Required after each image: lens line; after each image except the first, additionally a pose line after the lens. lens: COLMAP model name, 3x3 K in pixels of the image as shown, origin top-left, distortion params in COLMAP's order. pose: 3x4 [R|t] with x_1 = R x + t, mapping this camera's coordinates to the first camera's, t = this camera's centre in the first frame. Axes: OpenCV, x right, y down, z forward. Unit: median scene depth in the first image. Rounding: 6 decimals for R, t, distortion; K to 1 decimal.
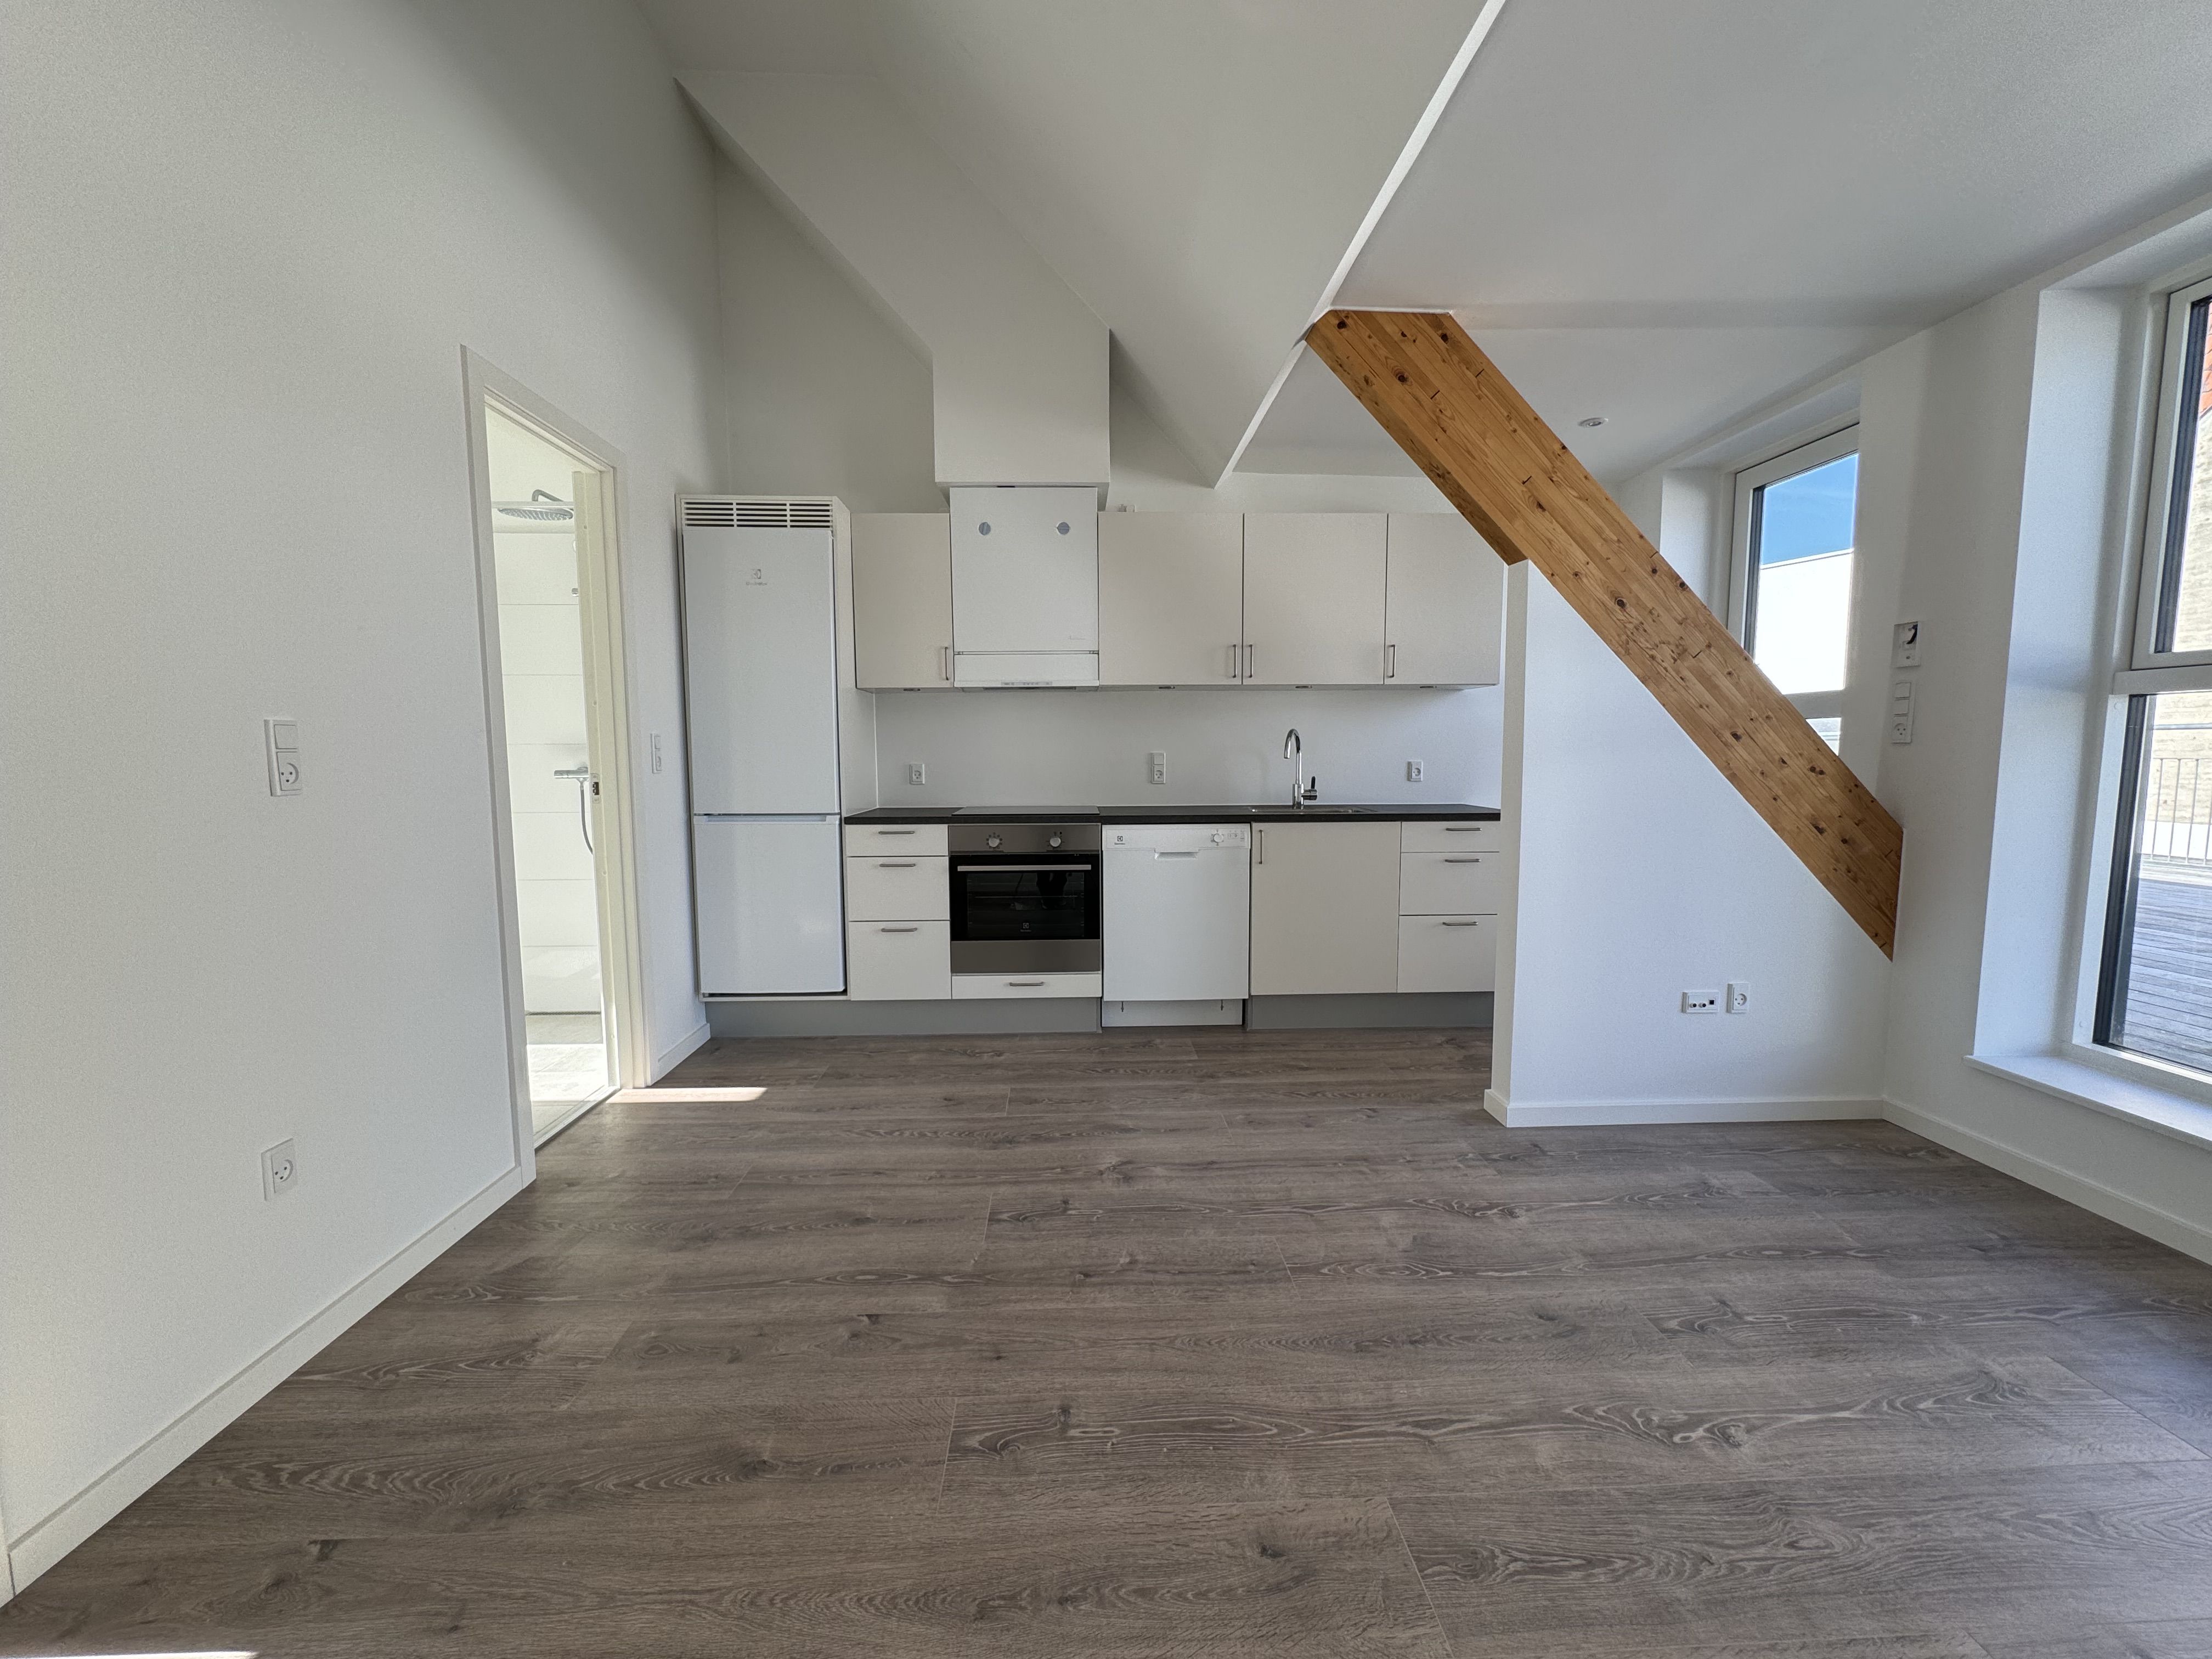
lens RADIAL K [[884.7, 0, 1107.4], [0, 884.7, 833.6], [0, 0, 1]] dist [-0.001339, -0.000003]
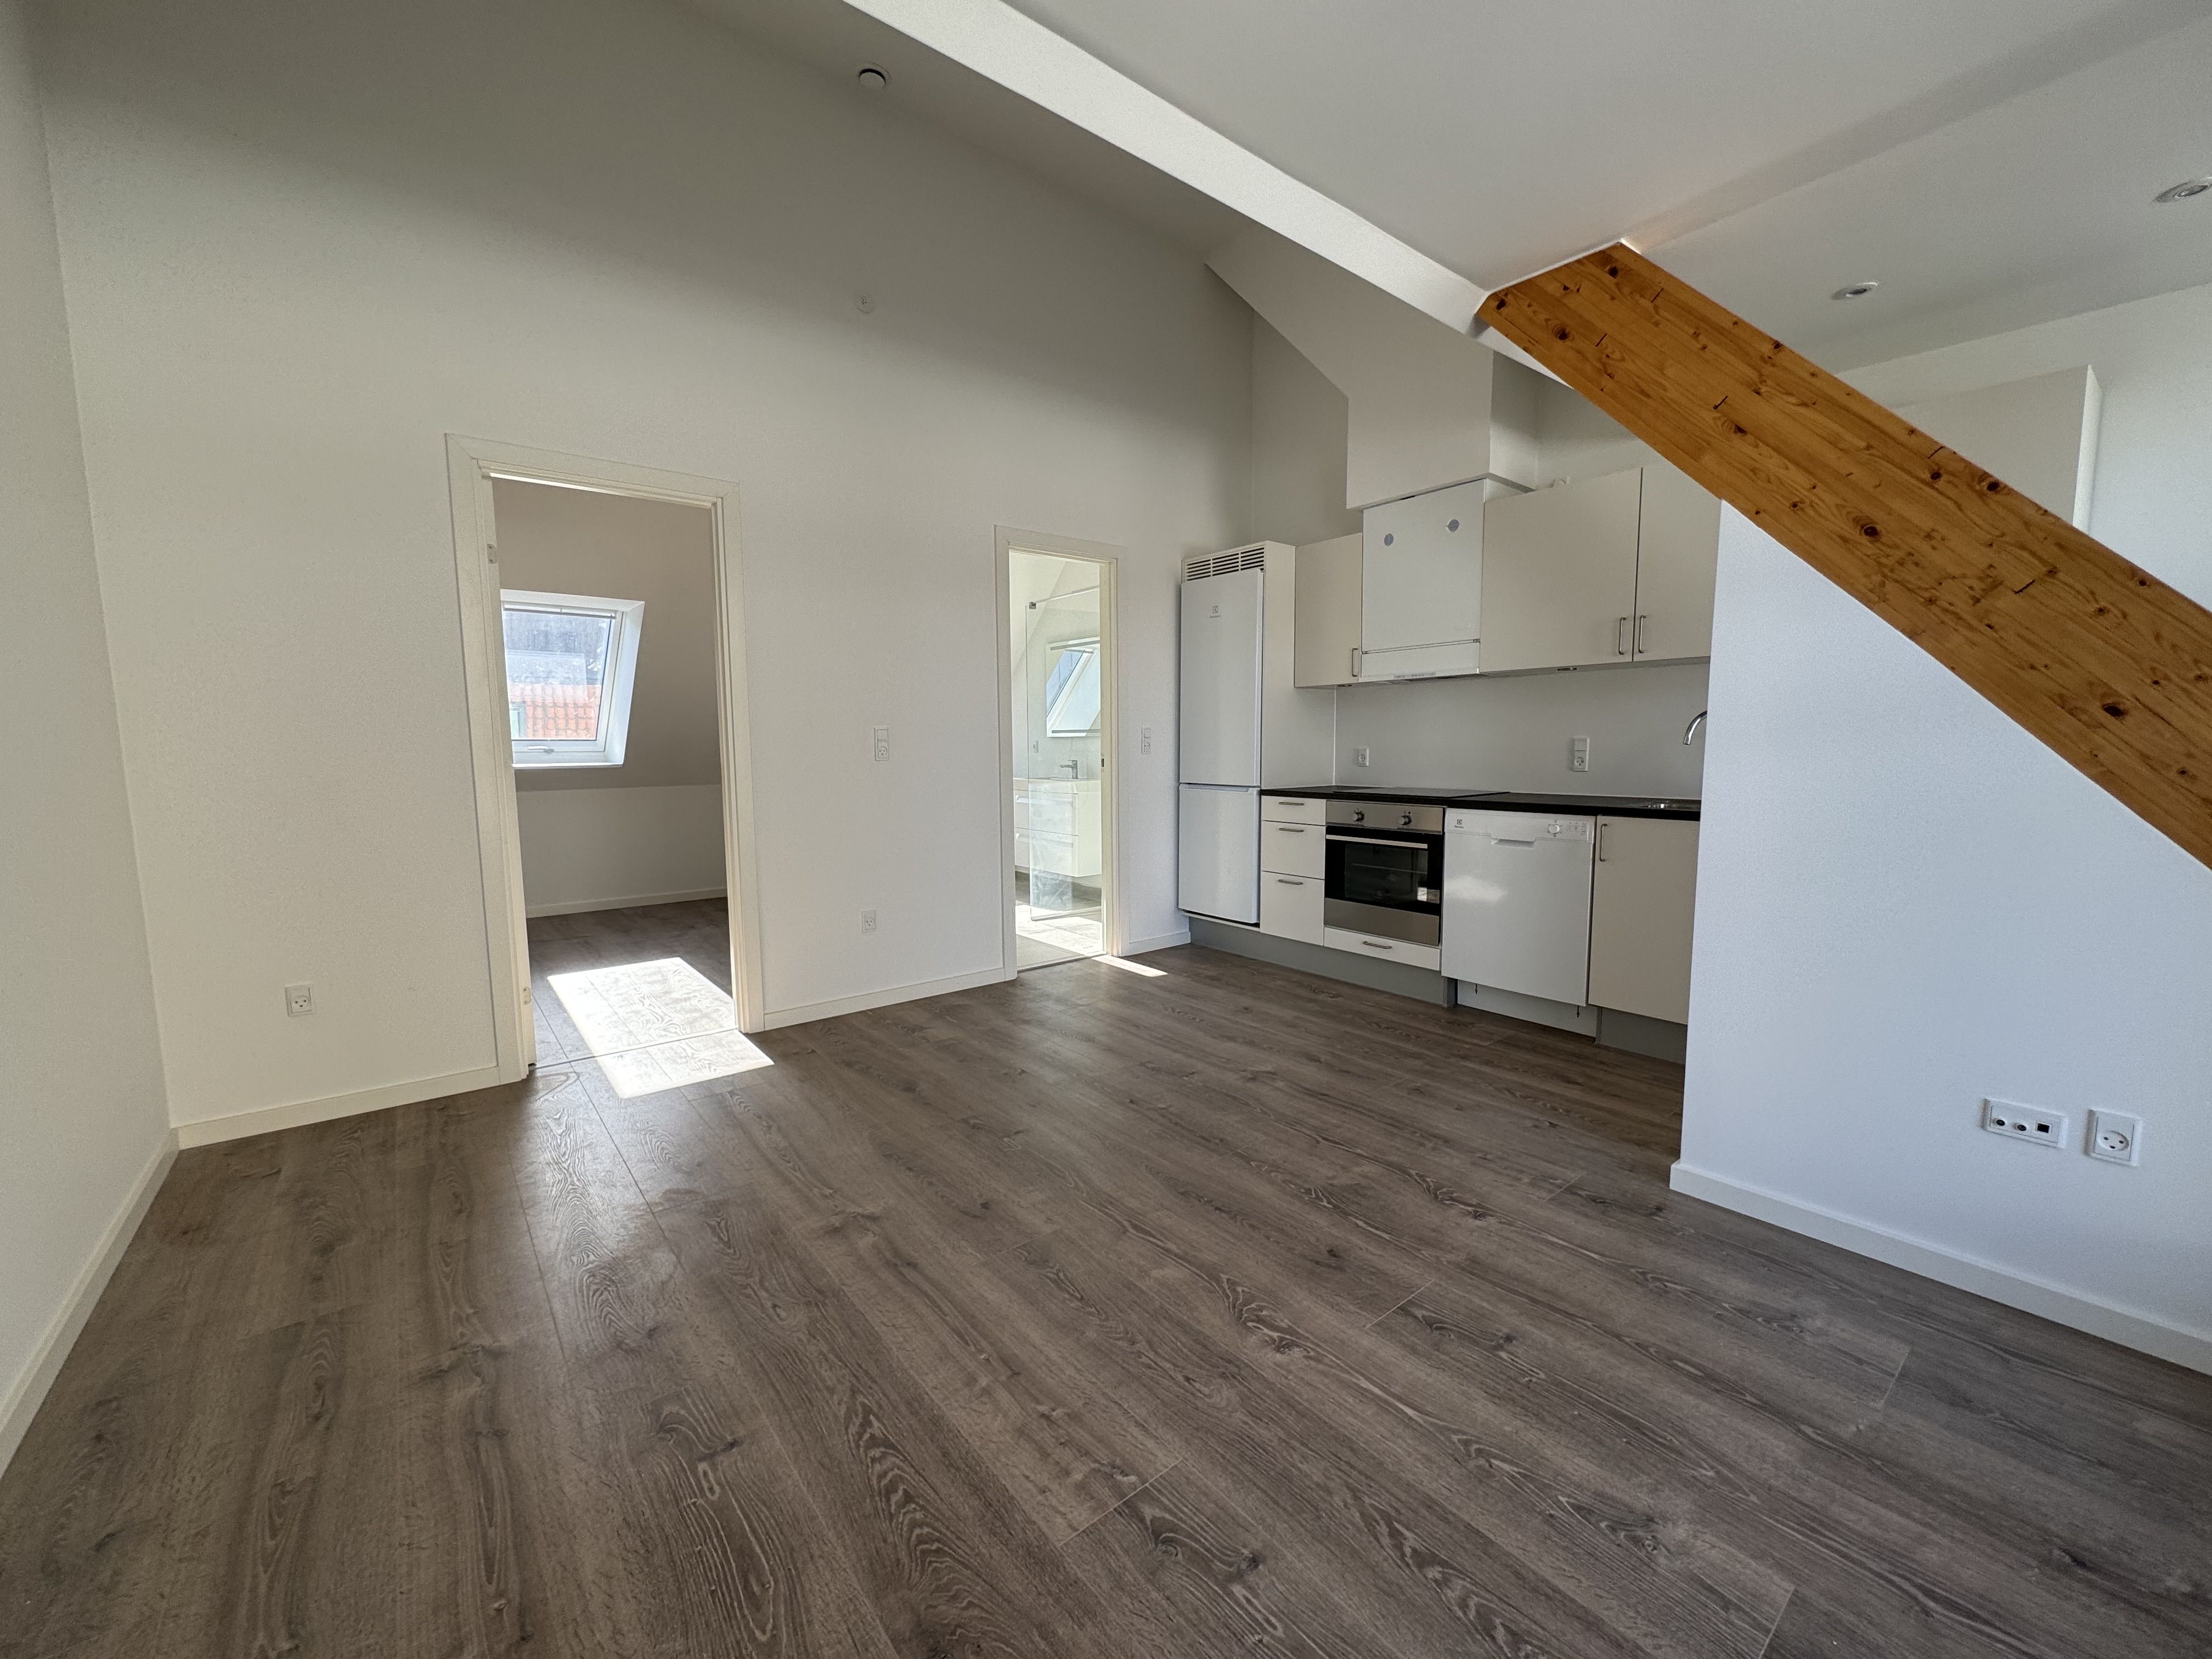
lens RADIAL K [[884.7, 0, 1107.4], [0, 884.7, 833.6], [0, 0, 1]] dist [-0.001339, -0.000003]
pose [[0.589533, 0.082708, -0.803499, 0.700306], [-0.067866, 0.996298, 0.052761, -0.008500], [0.804888, 0.023426, 0.592964, 0.063133]]
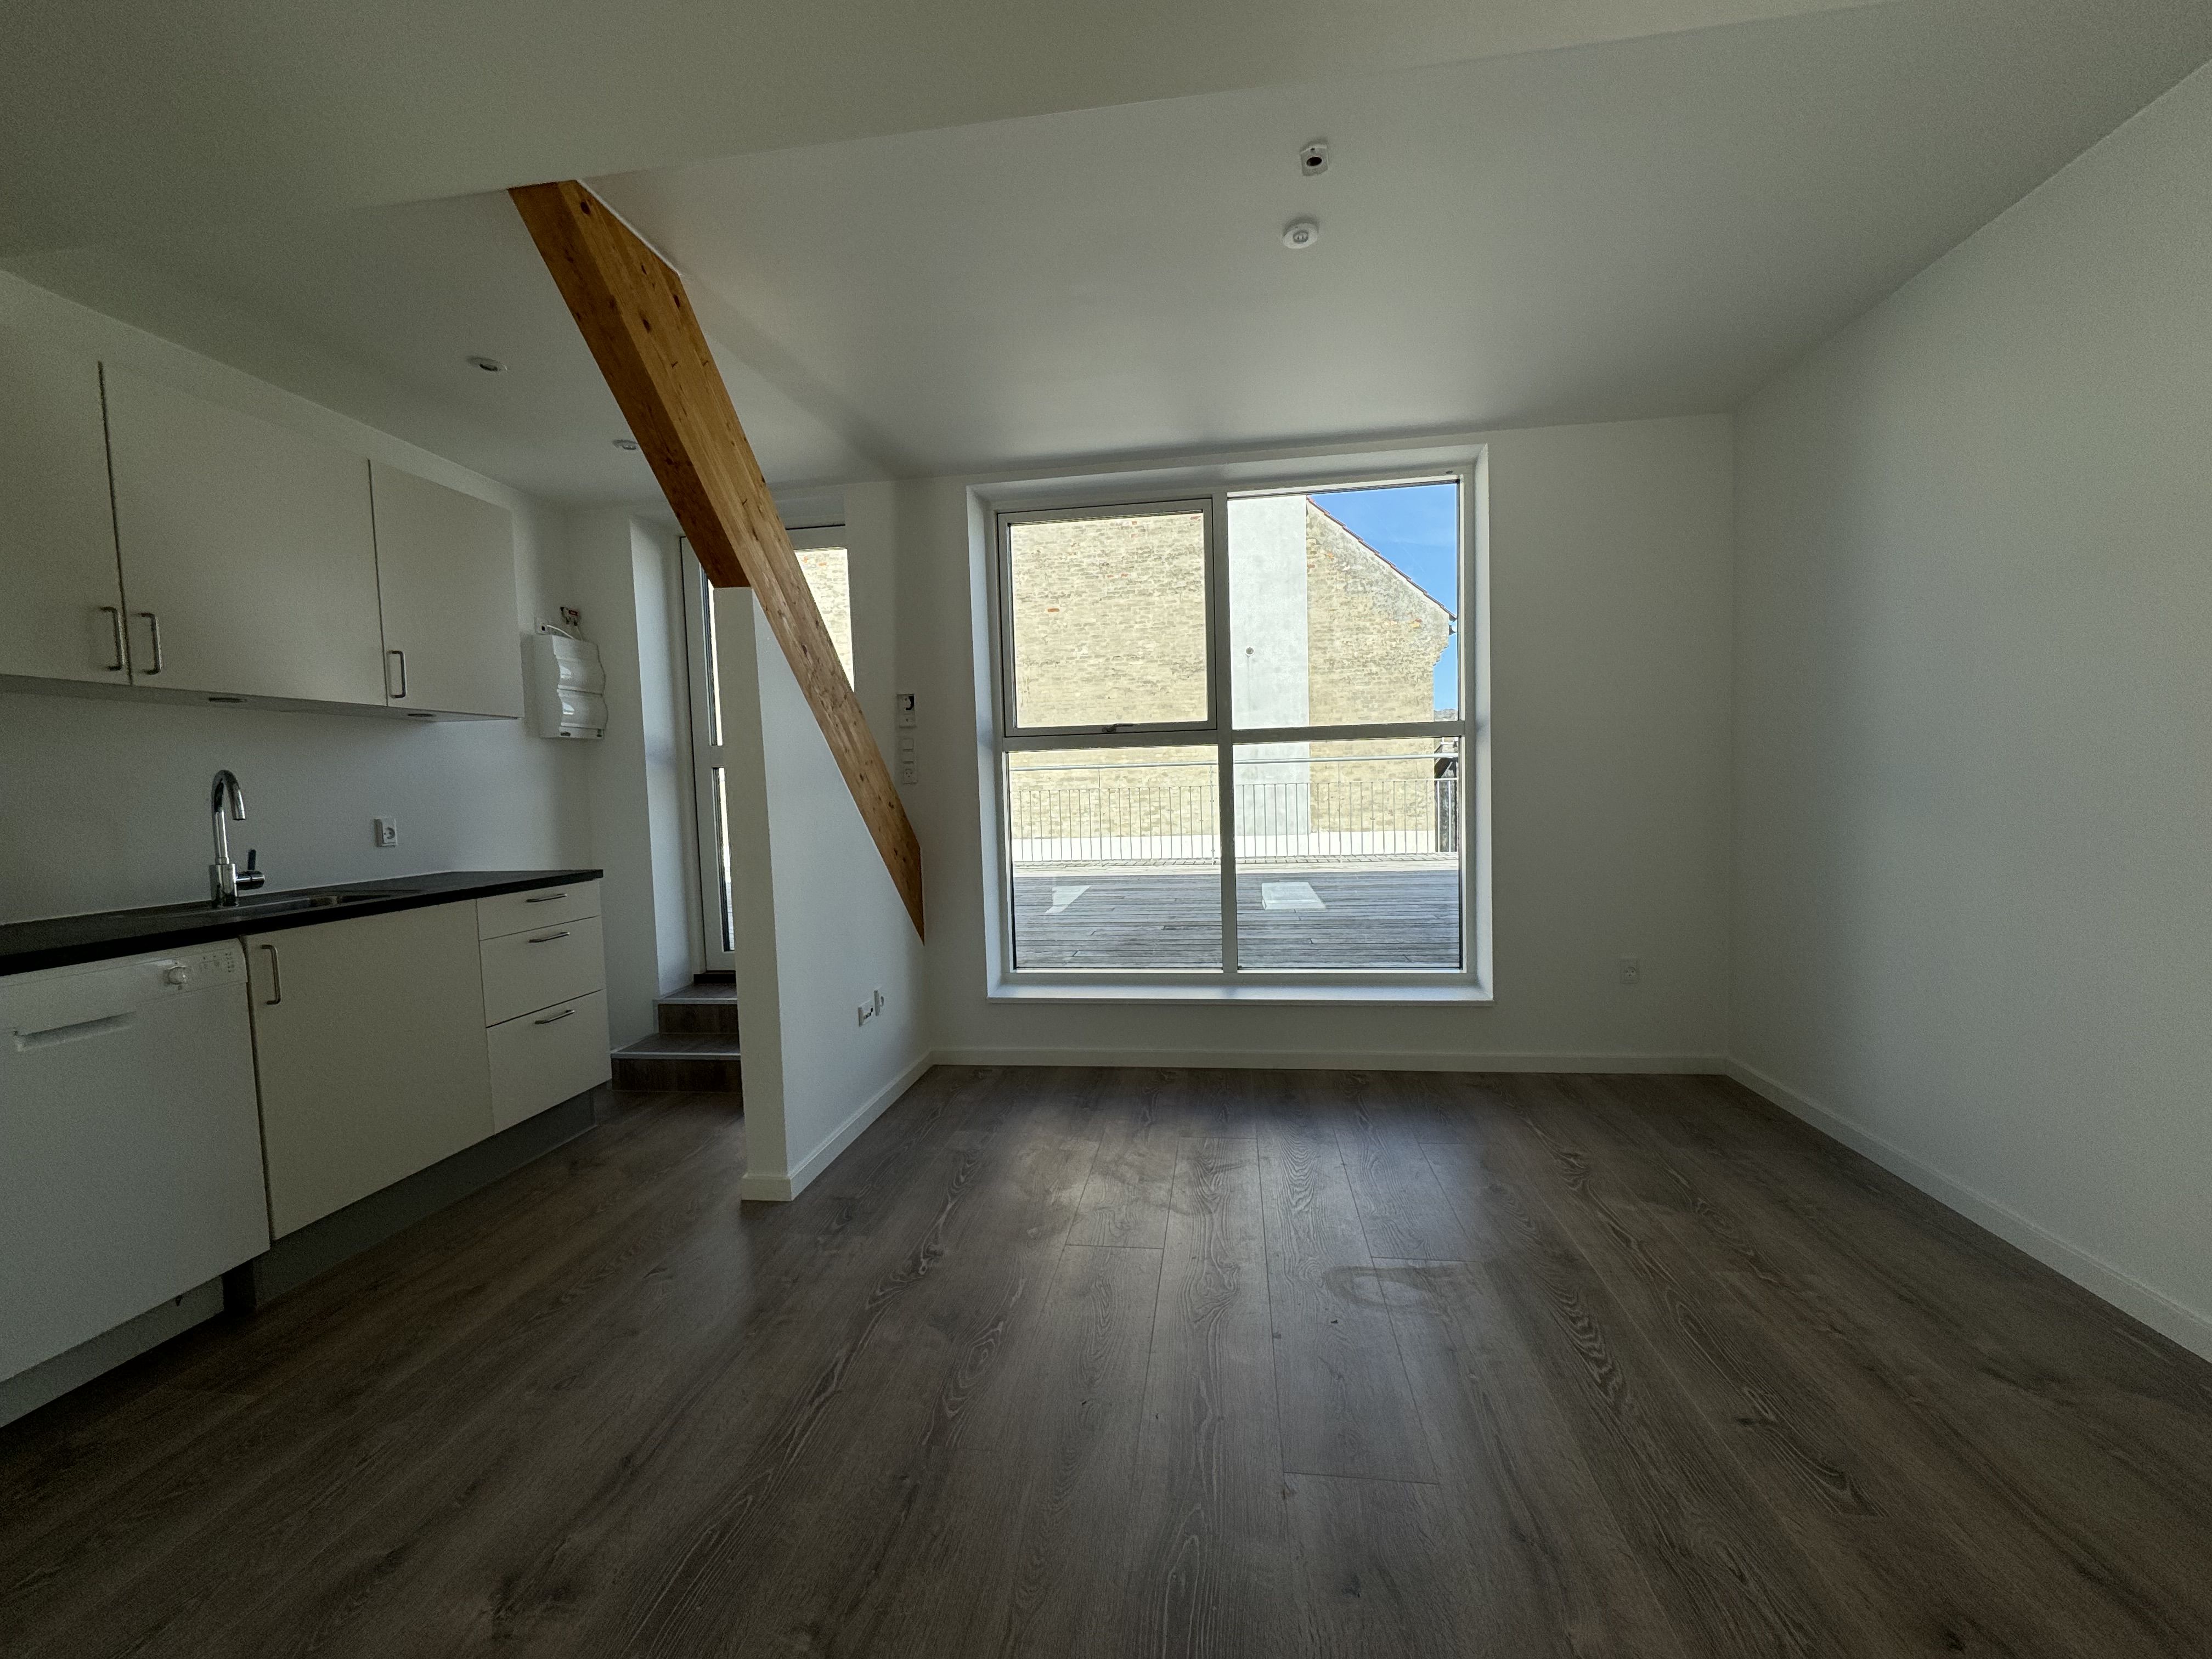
lens RADIAL K [[884.7, 0, 1107.4], [0, 884.7, 833.6], [0, 0, 1]] dist [-0.001339, -0.000003]
pose [[0.178602, -0.057311, 0.982251, -0.329655], [0.121578, 0.991937, 0.035770, -0.034243], [-0.976381, 0.113032, 0.184130, 0.419826]]
